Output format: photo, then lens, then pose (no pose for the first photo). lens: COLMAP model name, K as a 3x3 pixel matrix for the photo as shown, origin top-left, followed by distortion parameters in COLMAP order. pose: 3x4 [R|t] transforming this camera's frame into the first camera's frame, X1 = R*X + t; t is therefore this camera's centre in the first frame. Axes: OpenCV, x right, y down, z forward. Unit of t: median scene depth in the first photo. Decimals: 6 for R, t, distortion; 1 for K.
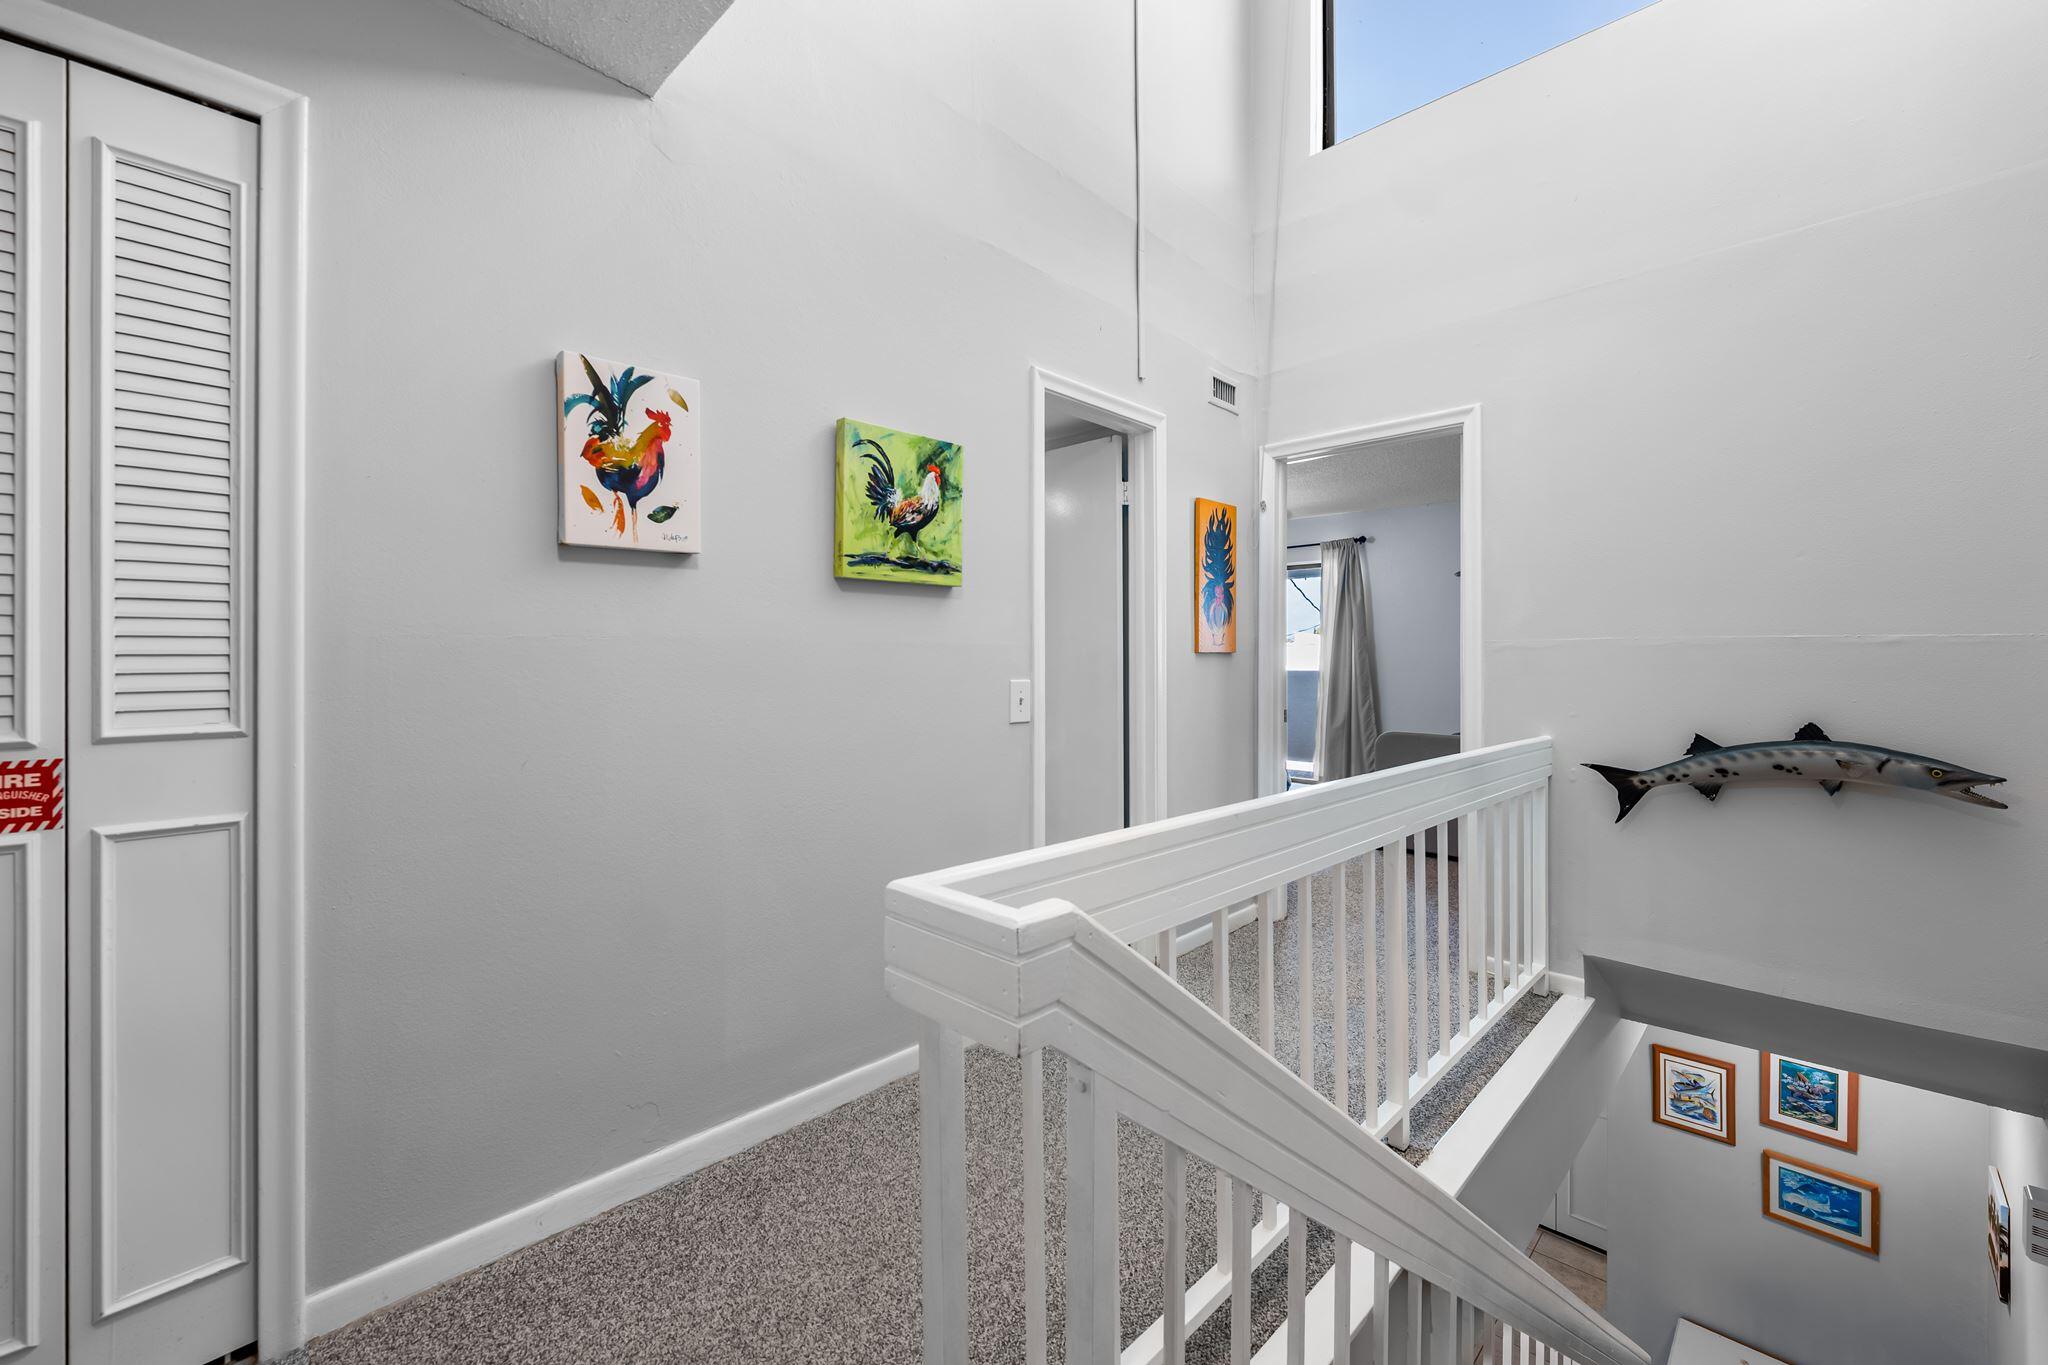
lens RADIAL K [[838.7, 0, 1024.3], [0, 838.7, 672.3], [0, 0, 1]] dist [-0.002937, -0.000032]
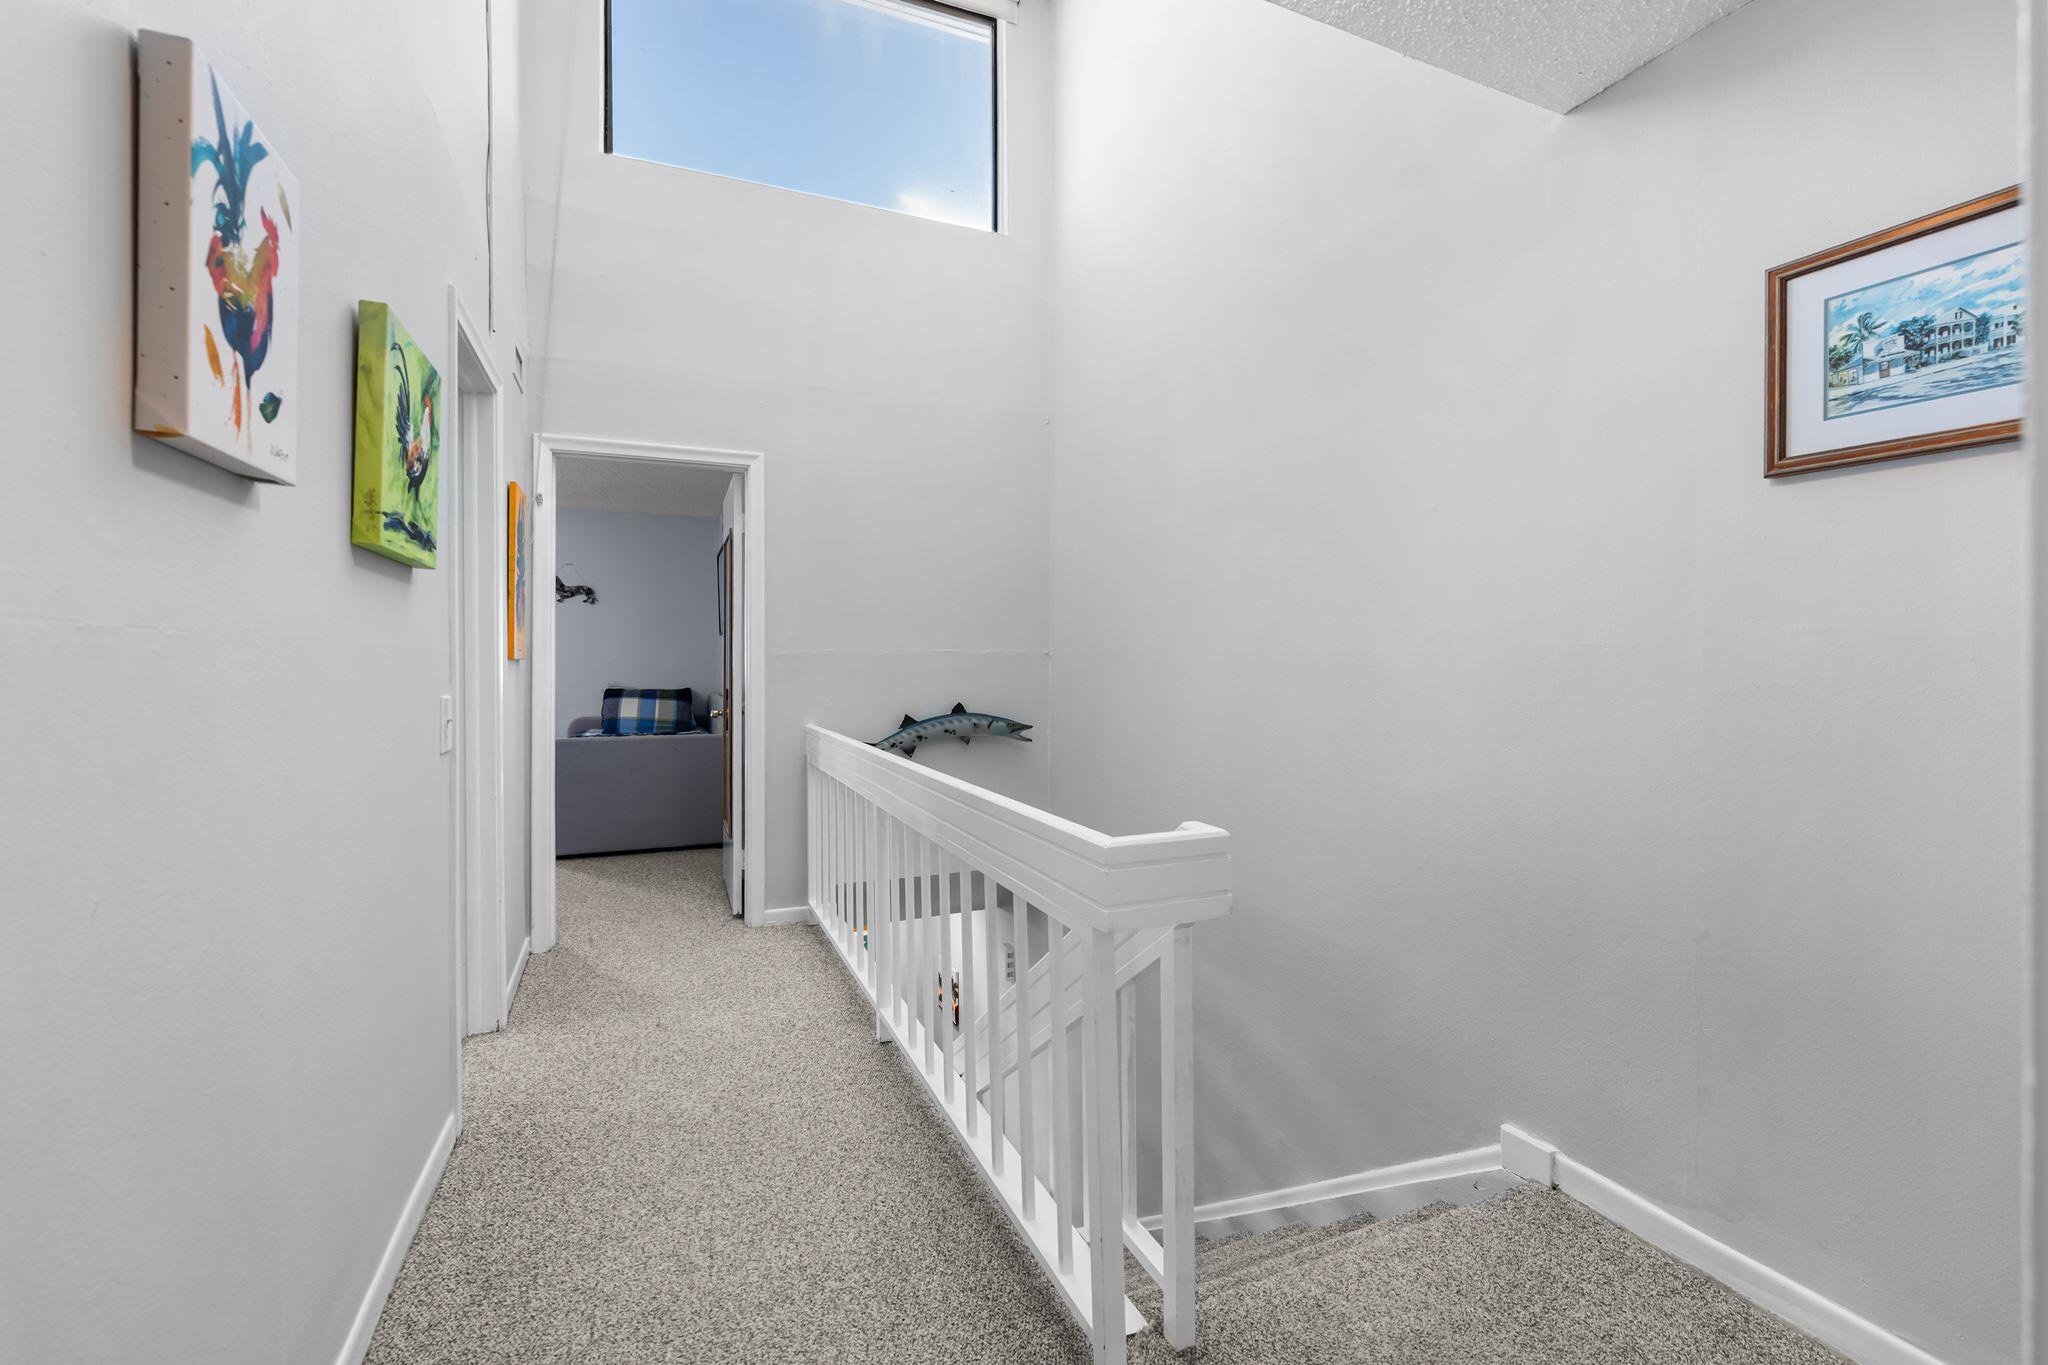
lens RADIAL K [[838.7, 0, 1024.3], [0, 838.7, 672.3], [0, 0, 1]] dist [-0.002937, -0.000032]
pose [[0.362985, -0.011096, 0.931729, -0.589620], [0.014879, 0.999871, 0.006111, -0.009725], [-0.931676, 0.011645, 0.363103, 0.269495]]
